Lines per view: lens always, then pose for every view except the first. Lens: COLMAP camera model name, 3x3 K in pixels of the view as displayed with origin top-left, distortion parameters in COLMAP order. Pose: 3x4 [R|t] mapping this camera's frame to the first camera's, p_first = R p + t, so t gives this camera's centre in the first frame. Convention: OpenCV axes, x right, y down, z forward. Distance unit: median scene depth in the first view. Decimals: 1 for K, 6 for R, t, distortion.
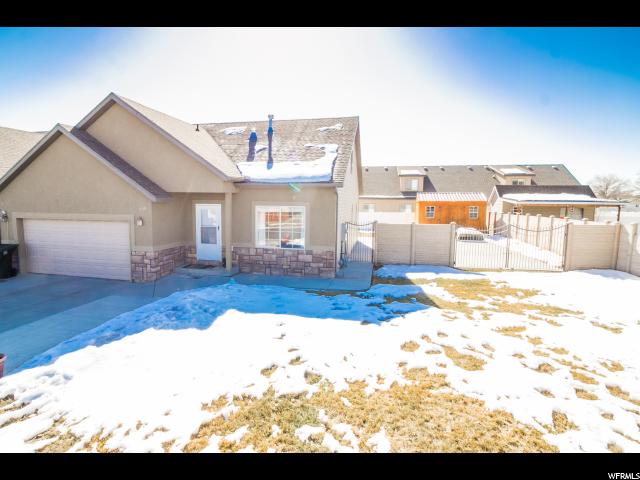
lens RADIAL K [[324.3, 0, 319.9], [0, 324.3, 230.3], [0, 0, 1]] dist [-0.000918, -0.000824]
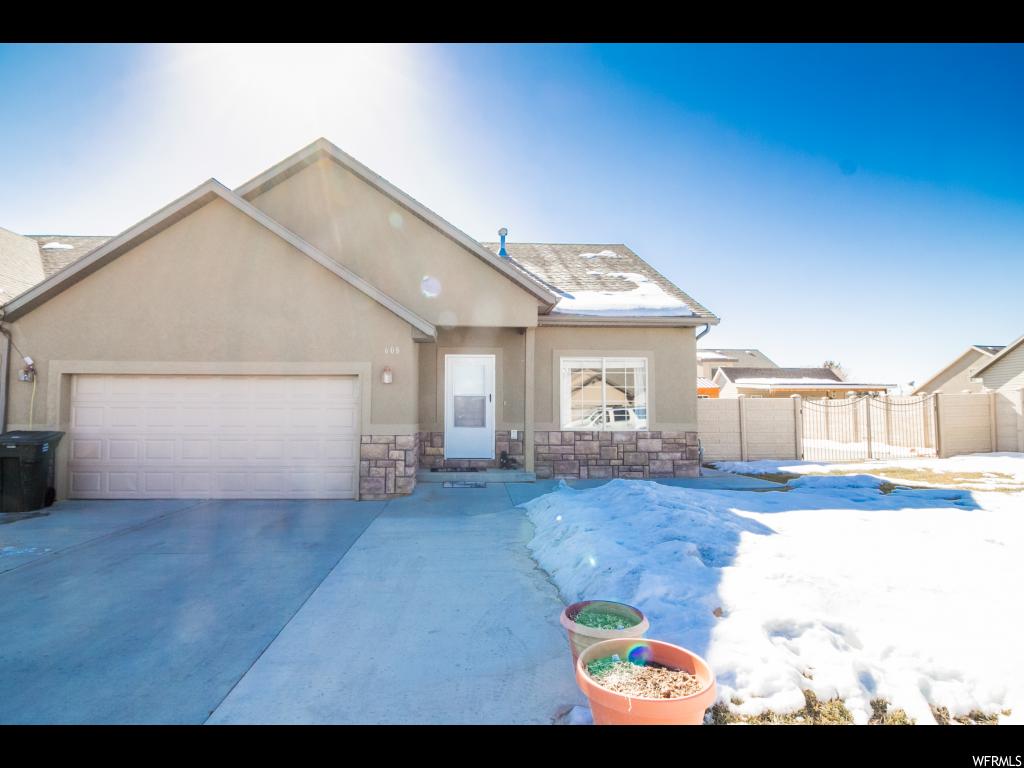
lens RADIAL K [[491.8, 0, 513.3], [0, 491.8, 373.5], [0, 0, 1]] dist [-0.004657, -0.000811]
pose [[0.964288, 0.011236, 0.264618, -0.513215], [0.032118, 0.986766, -0.158939, 0.089845], [-0.262902, 0.161762, 0.951166, 0.191264]]
